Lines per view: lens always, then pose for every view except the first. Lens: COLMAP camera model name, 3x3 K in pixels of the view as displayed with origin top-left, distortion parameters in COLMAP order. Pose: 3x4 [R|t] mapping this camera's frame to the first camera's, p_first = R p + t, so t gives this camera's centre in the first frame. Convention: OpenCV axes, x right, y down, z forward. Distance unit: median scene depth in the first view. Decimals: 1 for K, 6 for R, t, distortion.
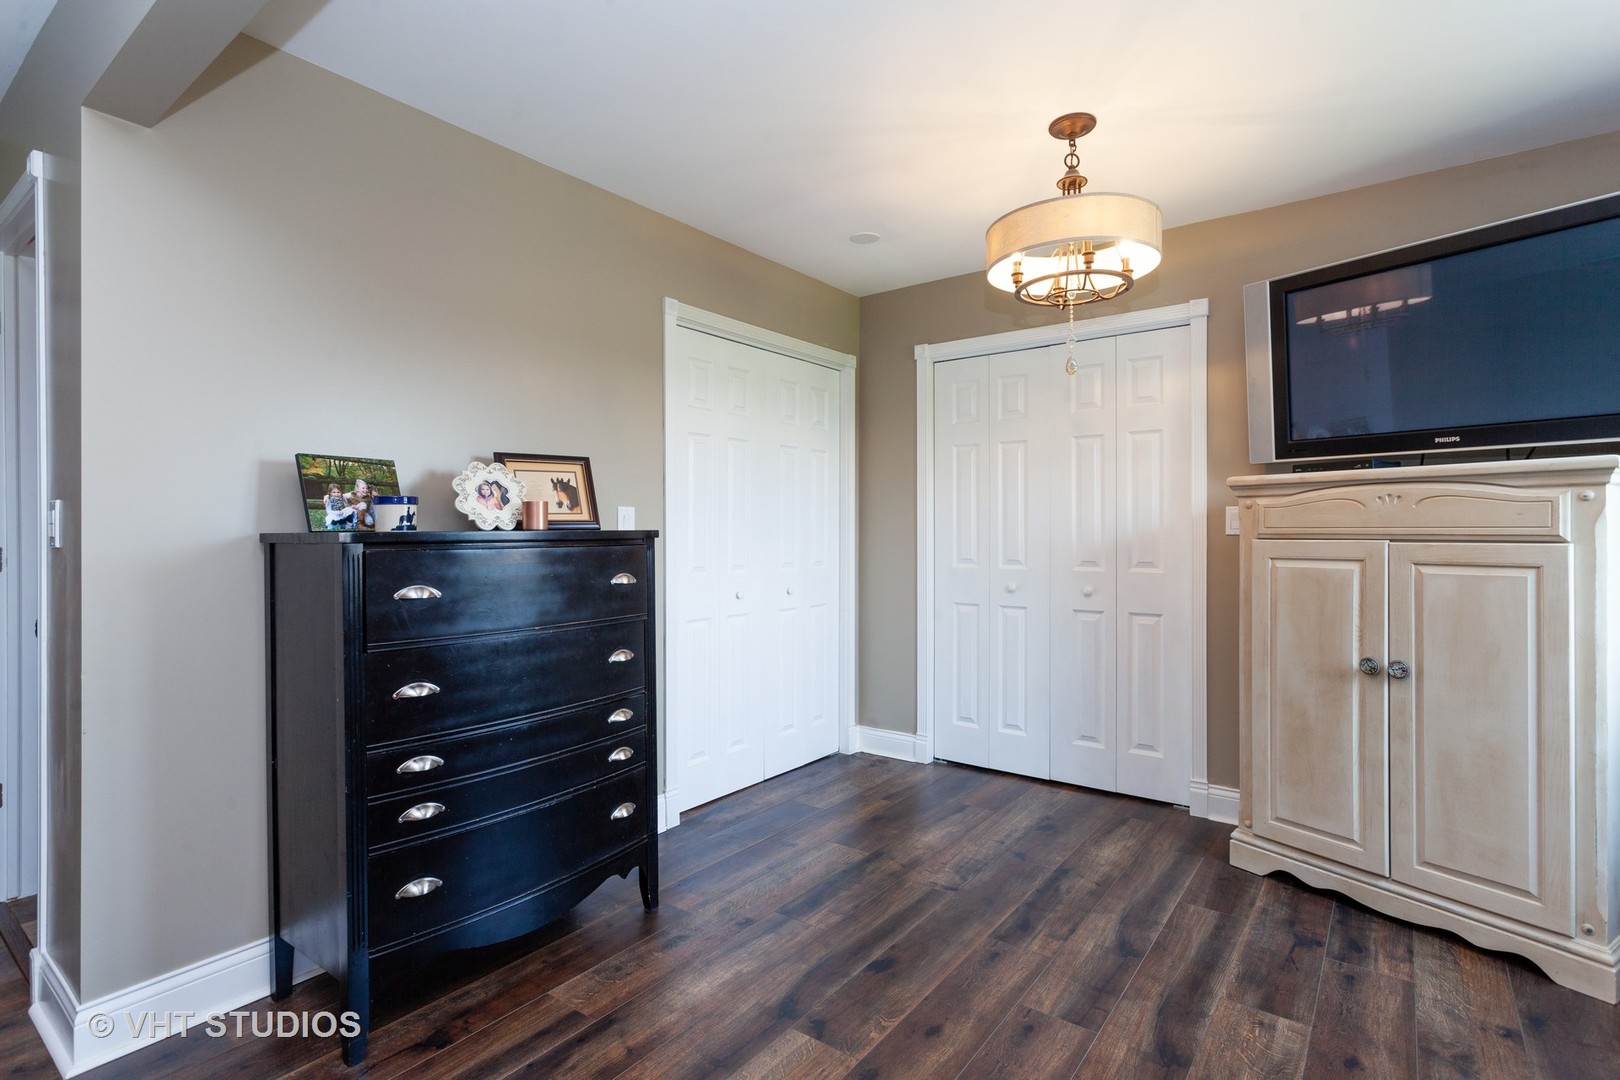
lens RADIAL K [[768.6, 0, 819.5], [0, 768.6, 529.5], [0, 0, 1]] dist [0.001203, 0.000114]
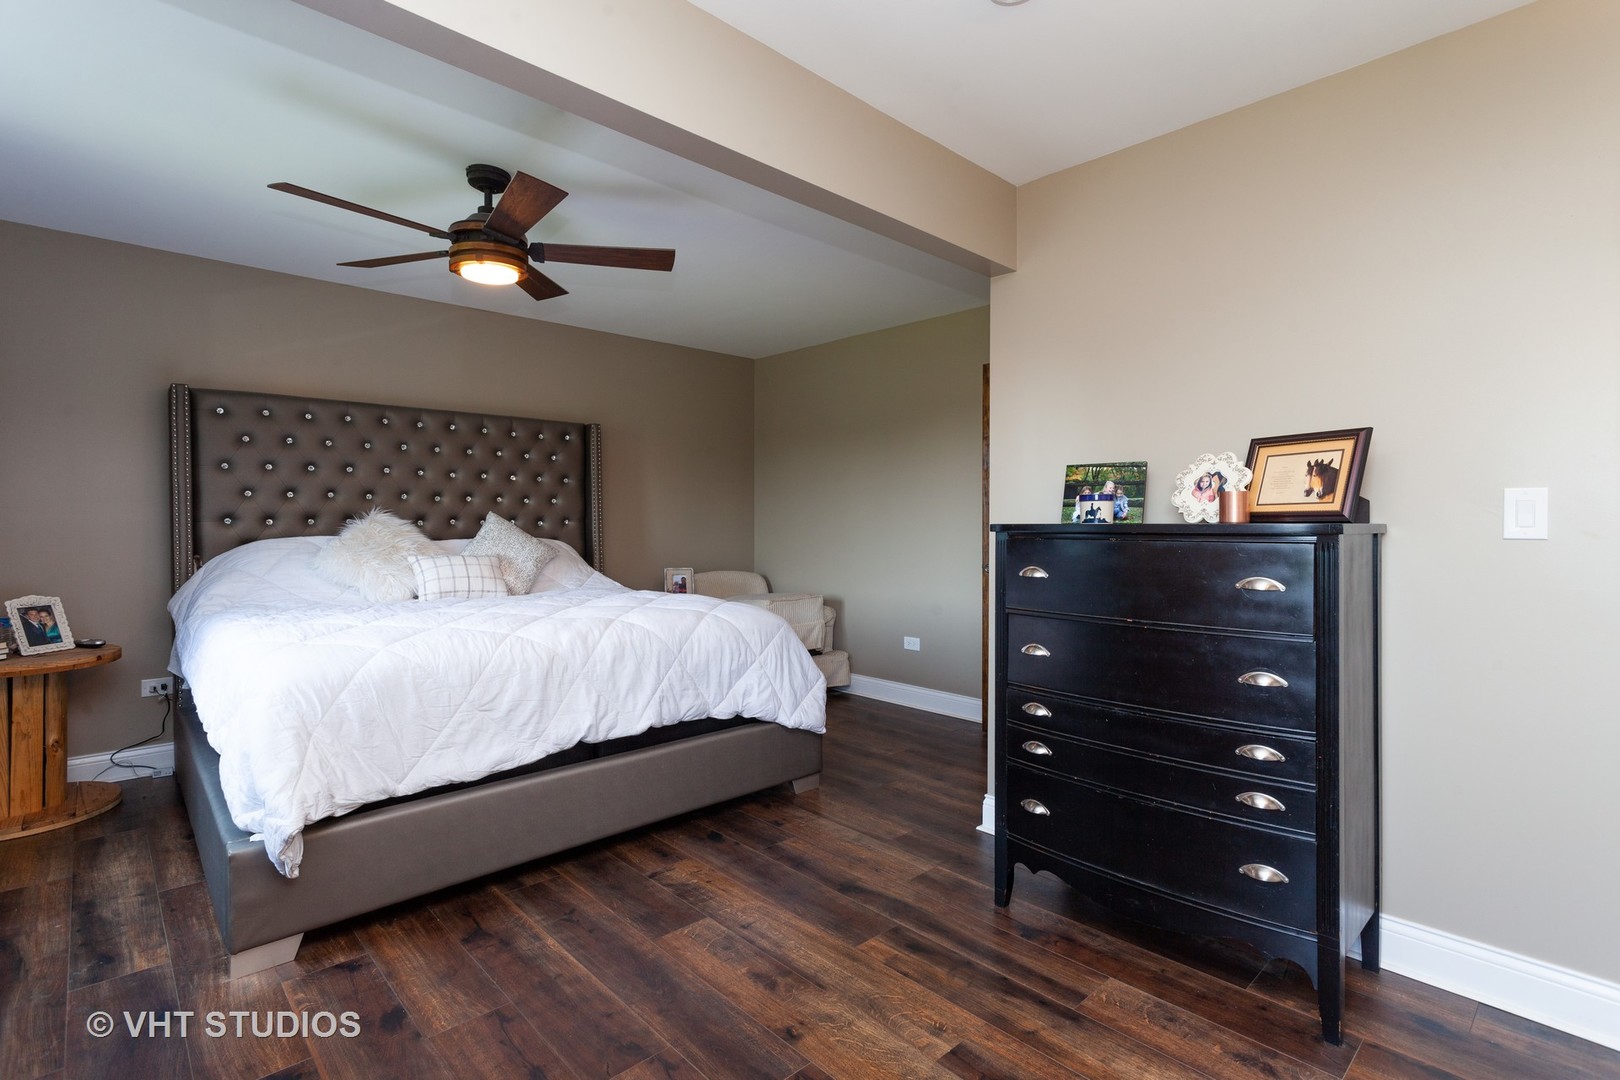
lens RADIAL K [[768.6, 0, 819.5], [0, 768.6, 529.5], [0, 0, 1]] dist [0.001203, 0.000114]
pose [[-0.156057, 0.010923, -0.987688, 0.654381], [-0.001553, 0.999935, 0.011303, -0.001459], [0.987747, 0.003298, -0.156030, 0.719576]]
